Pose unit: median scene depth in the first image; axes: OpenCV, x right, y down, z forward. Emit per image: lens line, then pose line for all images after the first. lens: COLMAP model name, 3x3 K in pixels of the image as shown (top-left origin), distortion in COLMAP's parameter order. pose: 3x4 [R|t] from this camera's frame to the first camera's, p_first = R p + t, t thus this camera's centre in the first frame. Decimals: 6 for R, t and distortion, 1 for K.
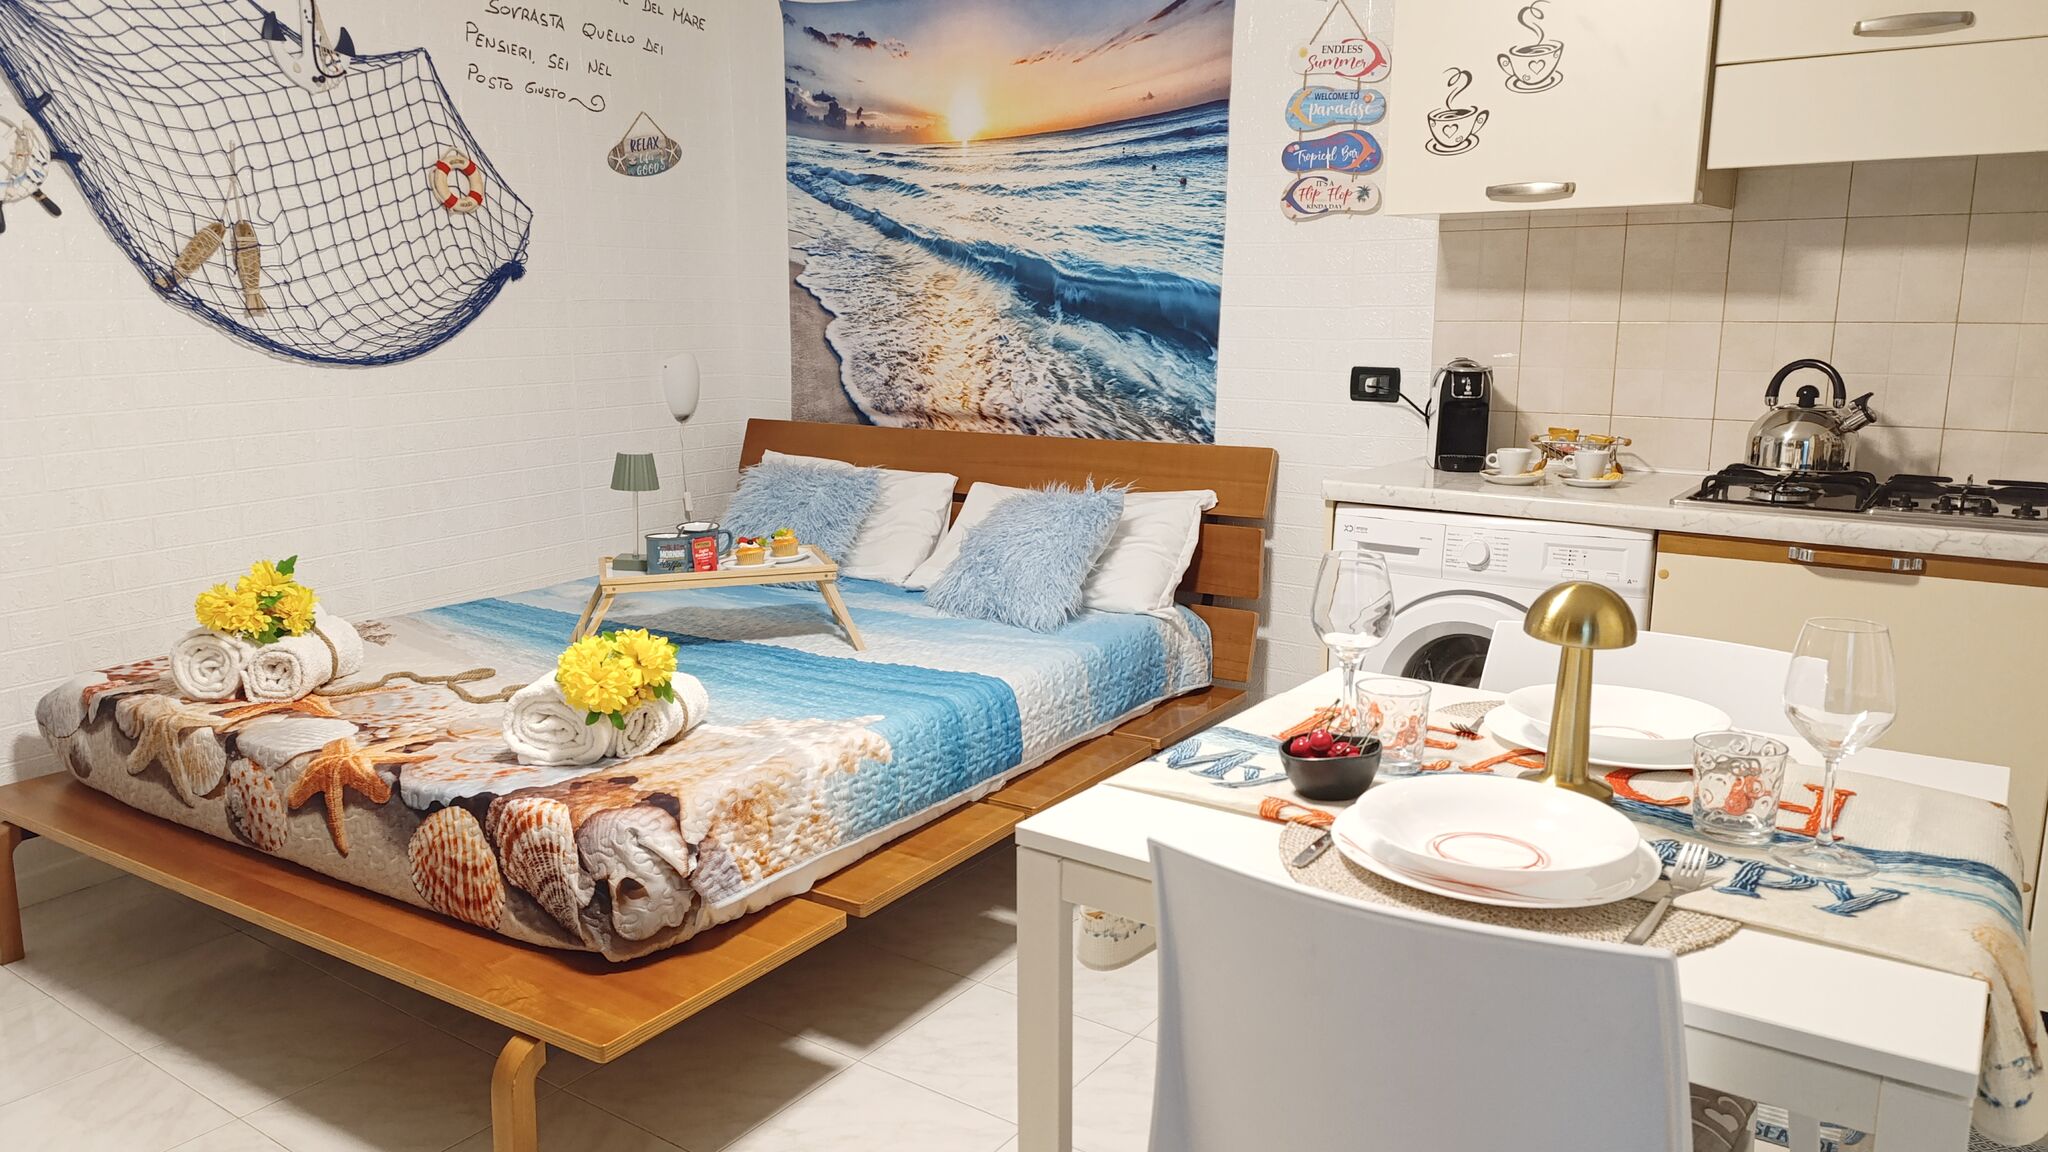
lens RADIAL K [[1393.1, 0, 1009.7], [0, 1393.1, 587.3], [0, 0, 1]] dist [0.068059, -0.078229]
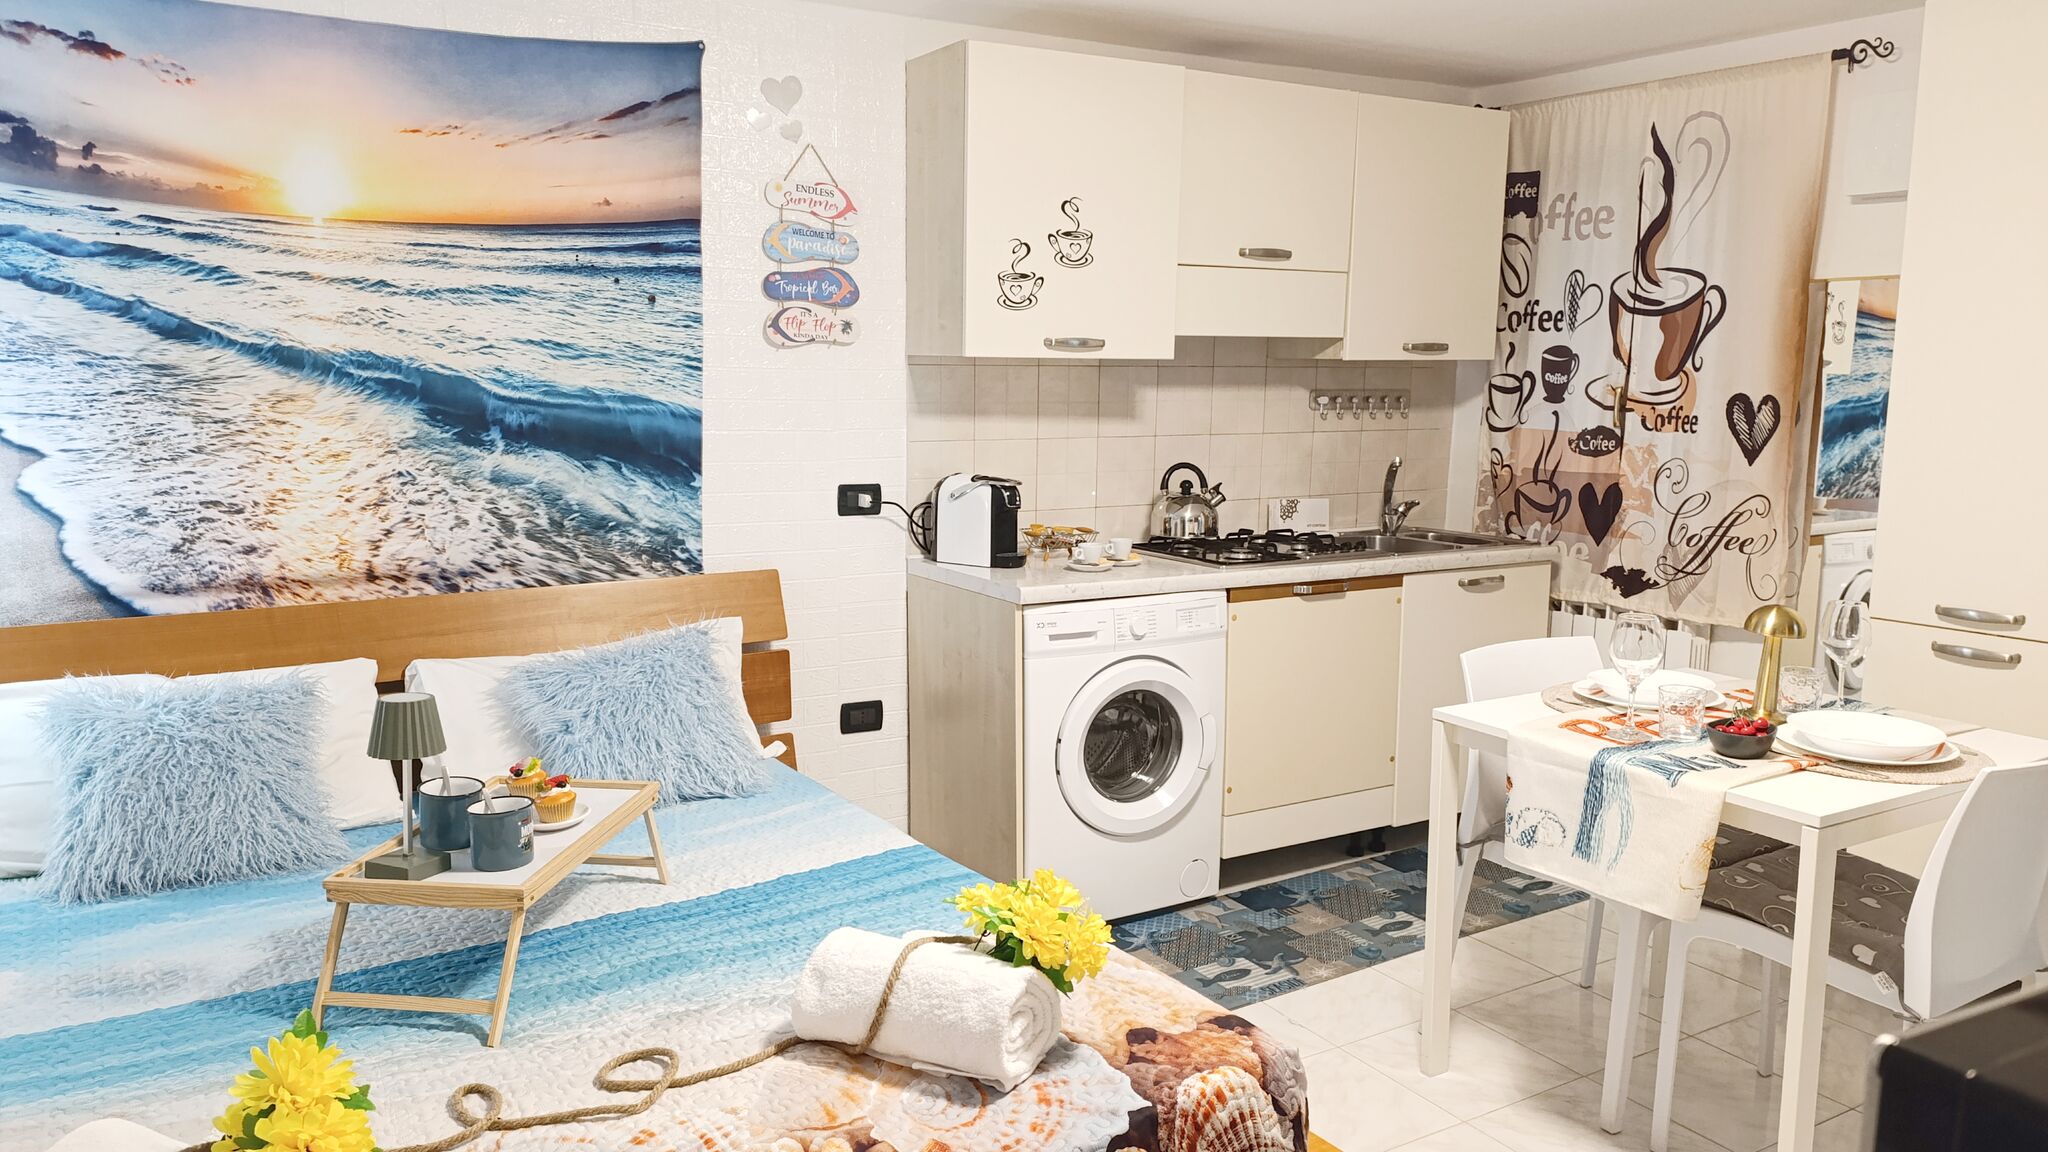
lens RADIAL K [[1388.7, 0, 1020.6], [0, 1388.7, 598.4], [0, 0, 1]] dist [0.033239, -0.044364]
pose [[0.412718, -0.144169, 0.899377, -0.620405], [0.173151, 0.981808, 0.077925, -0.121999], [-0.894250, 0.123567, 0.430173, 0.401644]]
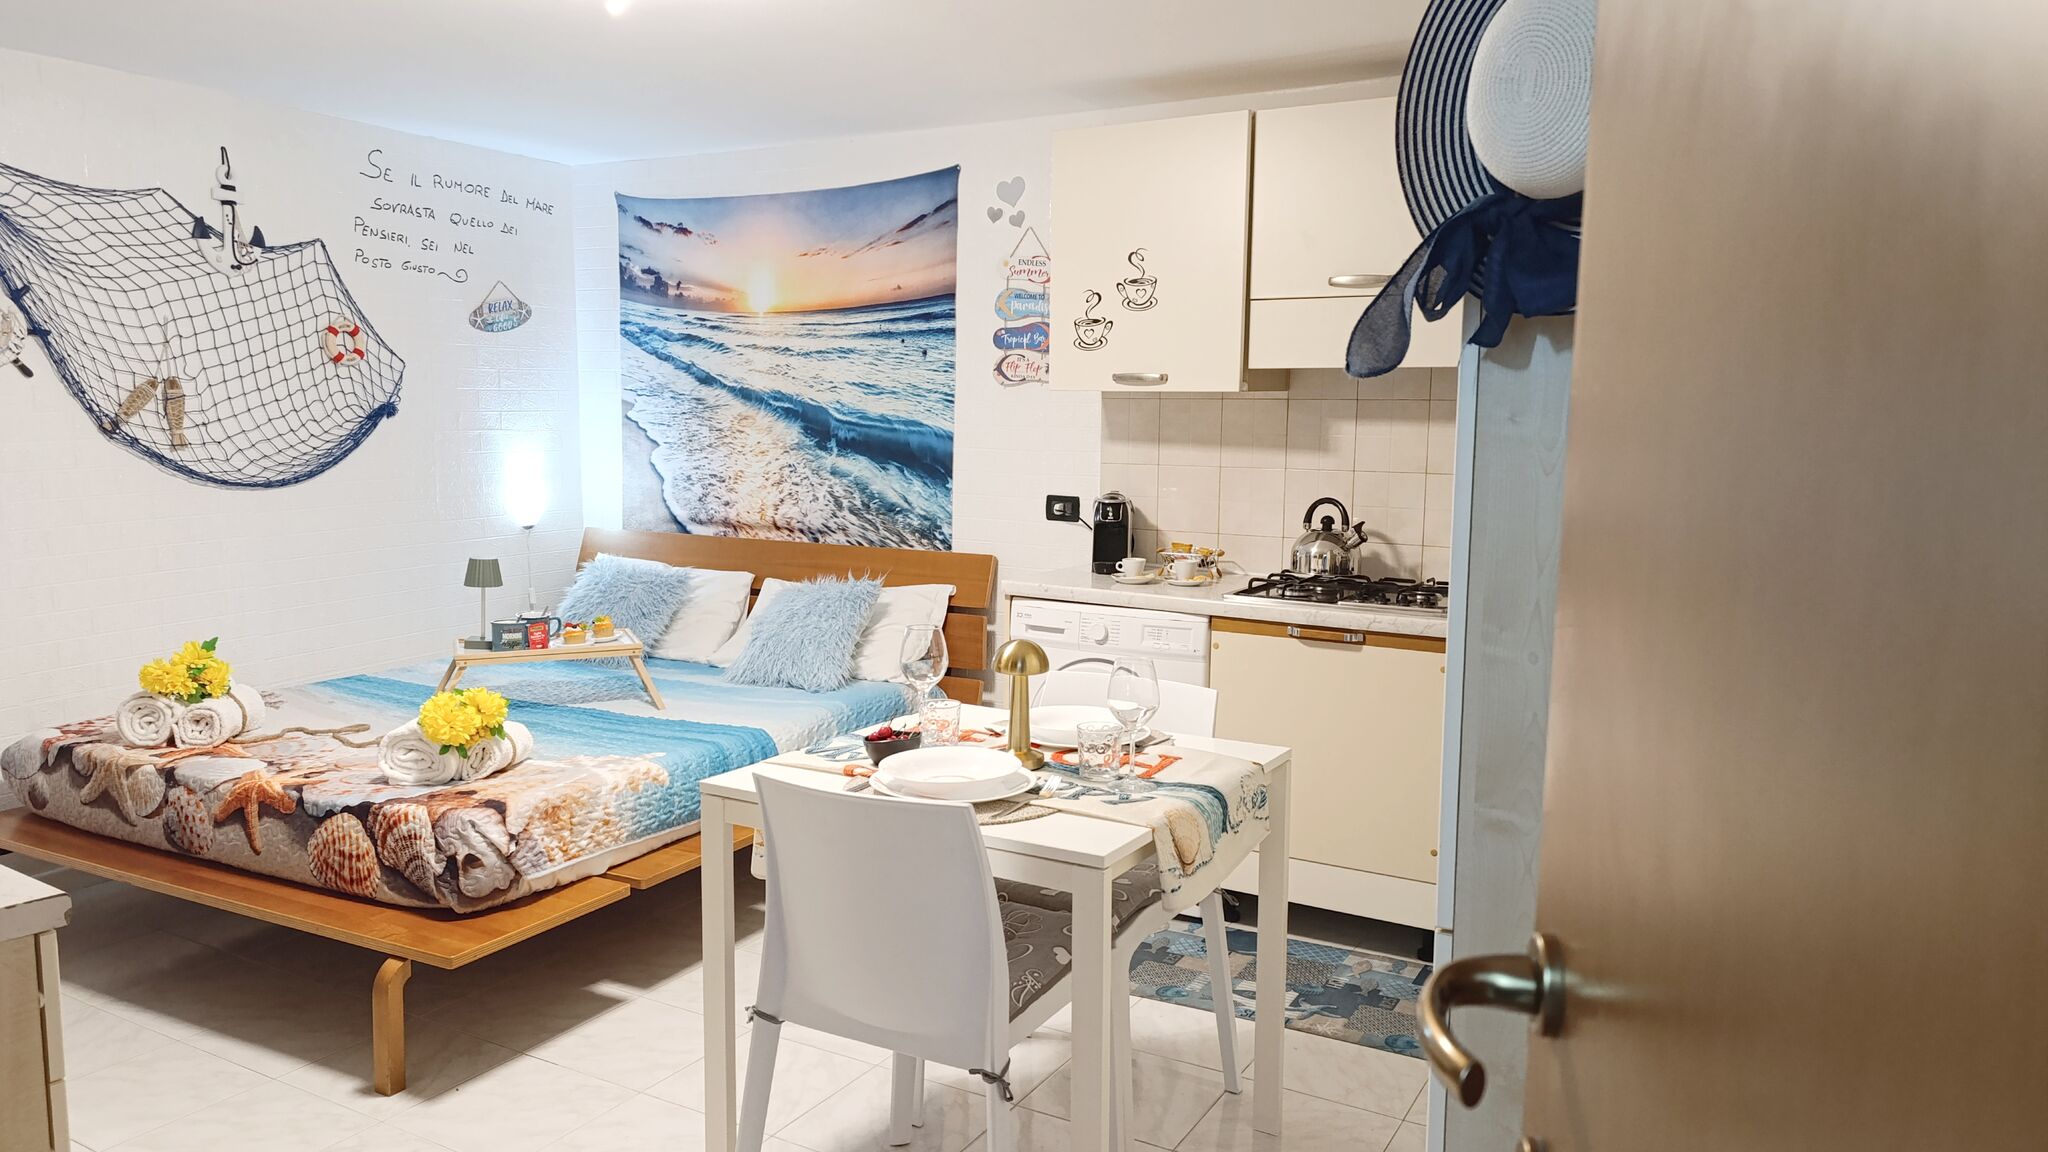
lens RADIAL K [[1394.2, 0, 1020.8], [0, 1394.2, 595.5], [0, 0, 1]] dist [0.052292, -0.067950]
pose [[0.995330, -0.000164, 0.096530, 0.085668], [0.006175, 0.998059, -0.061970, 0.018569], [-0.096332, 0.062277, 0.993399, -0.285072]]
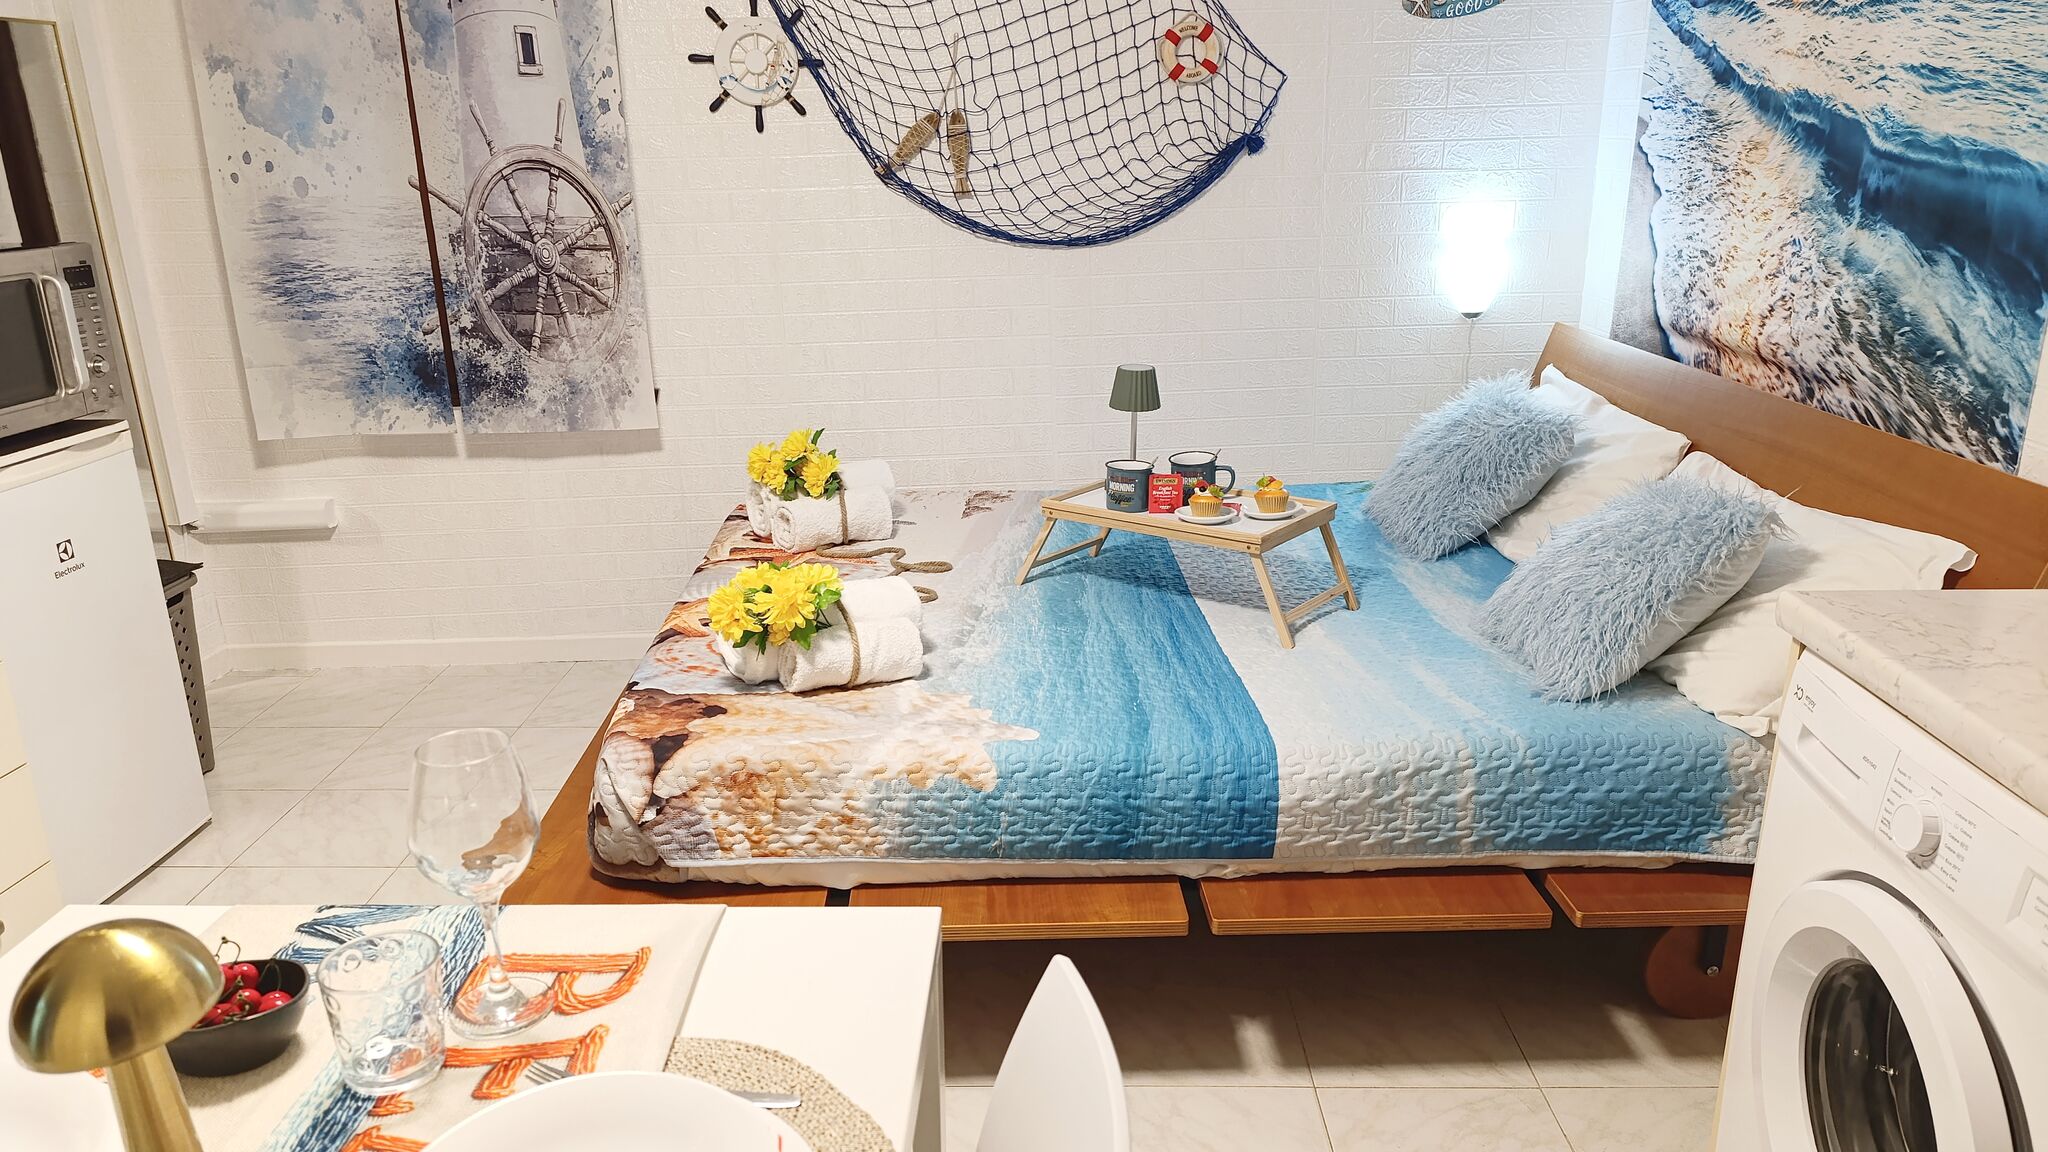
lens RADIAL K [[1388.7, 0, 1020.6], [0, 1388.7, 598.4], [0, 0, 1]] dist [0.033239, -0.044364]
pose [[0.566843, 0.255727, -0.783130, 0.370304], [-0.147184, 0.966744, 0.209150, -0.110626], [0.810571, -0.003291, 0.585631, 0.356600]]
